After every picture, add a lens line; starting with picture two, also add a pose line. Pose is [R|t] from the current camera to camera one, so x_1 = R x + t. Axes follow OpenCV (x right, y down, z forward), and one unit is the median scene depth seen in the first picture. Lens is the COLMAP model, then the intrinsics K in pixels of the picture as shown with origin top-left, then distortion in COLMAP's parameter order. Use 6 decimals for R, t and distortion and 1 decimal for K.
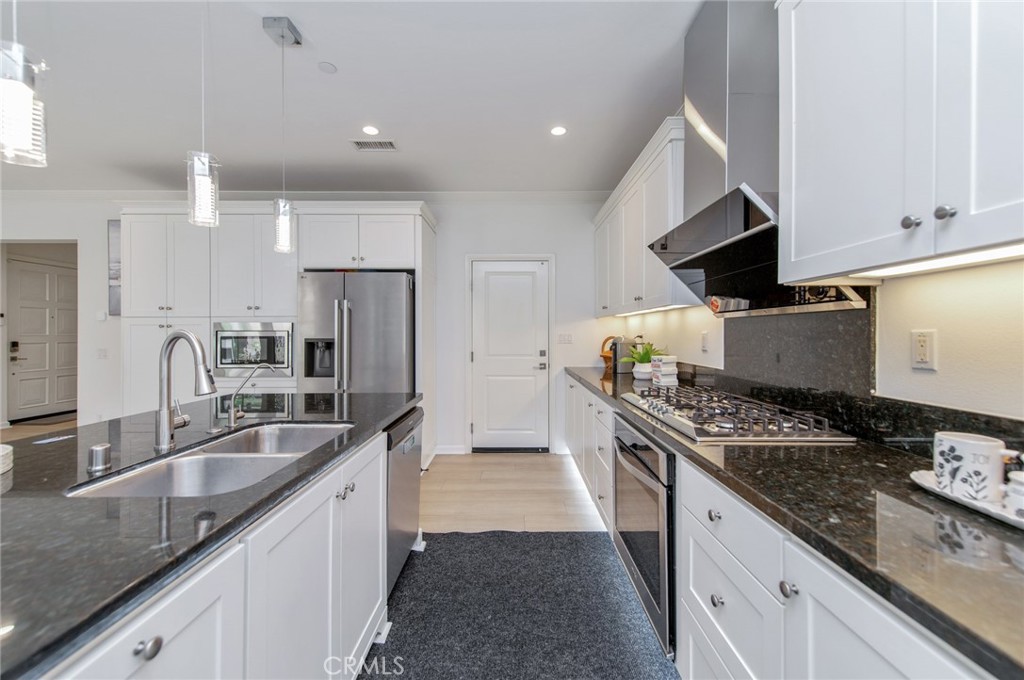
lens RADIAL K [[401.4, 0, 511.3], [0, 401.4, 333.8], [0, 0, 1]] dist [0.016051, -0.004815]
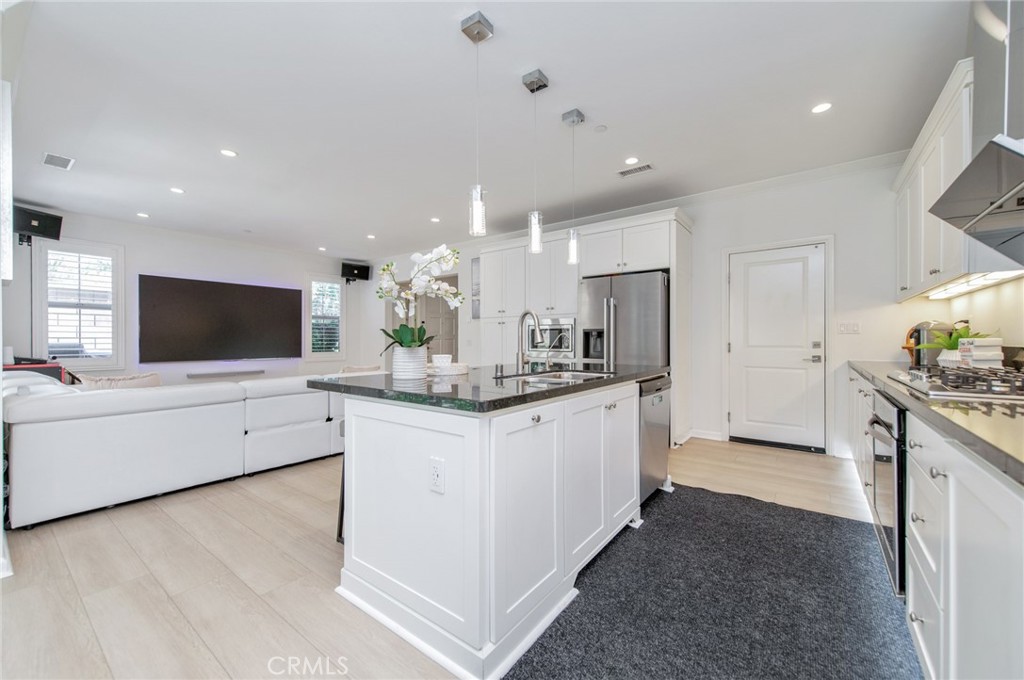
lens RADIAL K [[401.4, 0, 513.5], [0, 401.4, 344.4], [0, 0, 1]] dist [0.016051, -0.004815]
pose [[0.805073, 0.003552, -0.593165, 0.089325], [0.000610, 0.999977, 0.006817, 0.052549], [0.593175, -0.005850, 0.805052, -0.203997]]
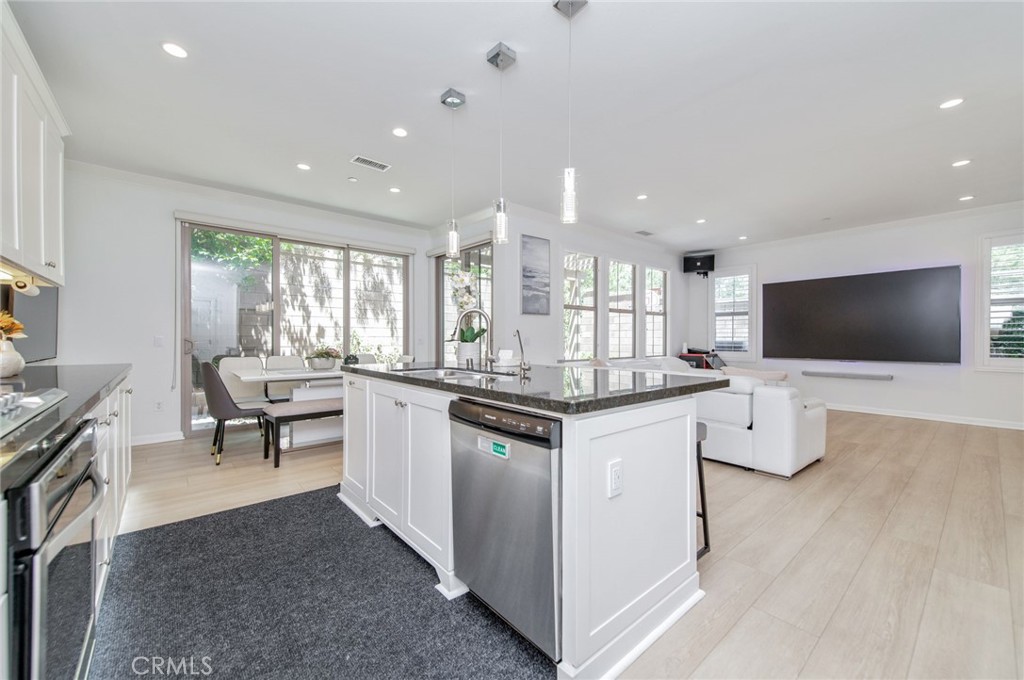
lens RADIAL K [[401.4, 0, 510.4], [0, 401.4, 341.2], [0, 0, 1]] dist [0.016051, -0.004815]
pose [[-0.761580, 0.000885, -0.648070, 0.116637], [-0.004755, 0.999965, 0.006953, 0.050833], [0.648054, 0.008377, -0.761549, 0.992791]]
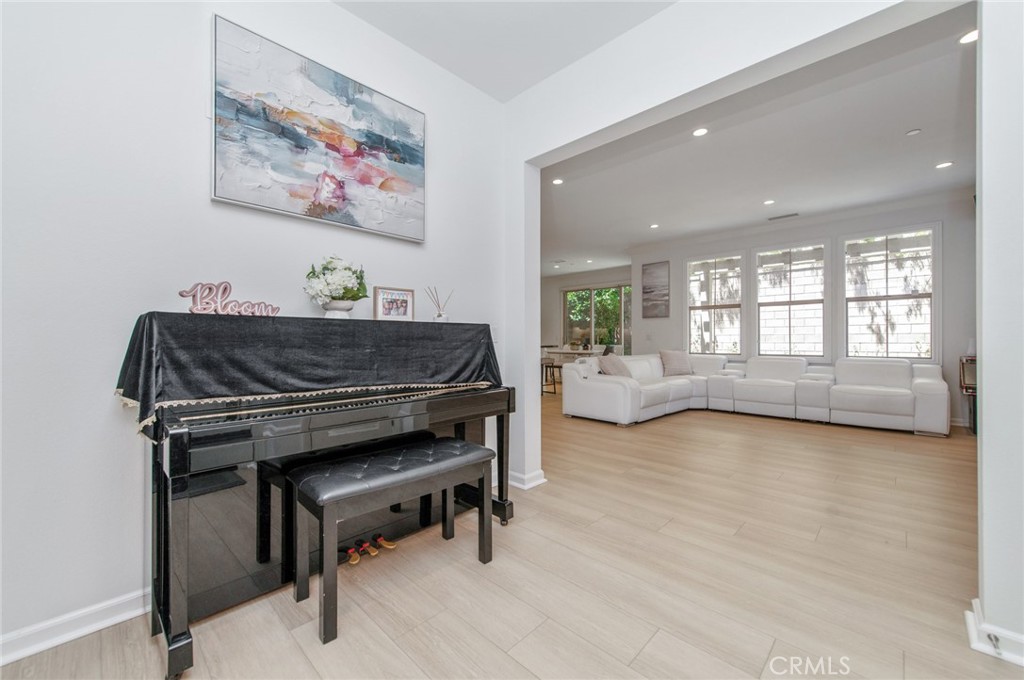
lens RADIAL K [[401.4, 0, 511.4], [0, 401.4, 341.3], [0, 0, 1]] dist [0.016051, -0.004815]
pose [[-0.721462, -0.002351, 0.692450, -1.947782], [0.000225, 0.999993, 0.003630, 0.073912], [-0.692454, 0.002775, -0.721456, 1.981682]]
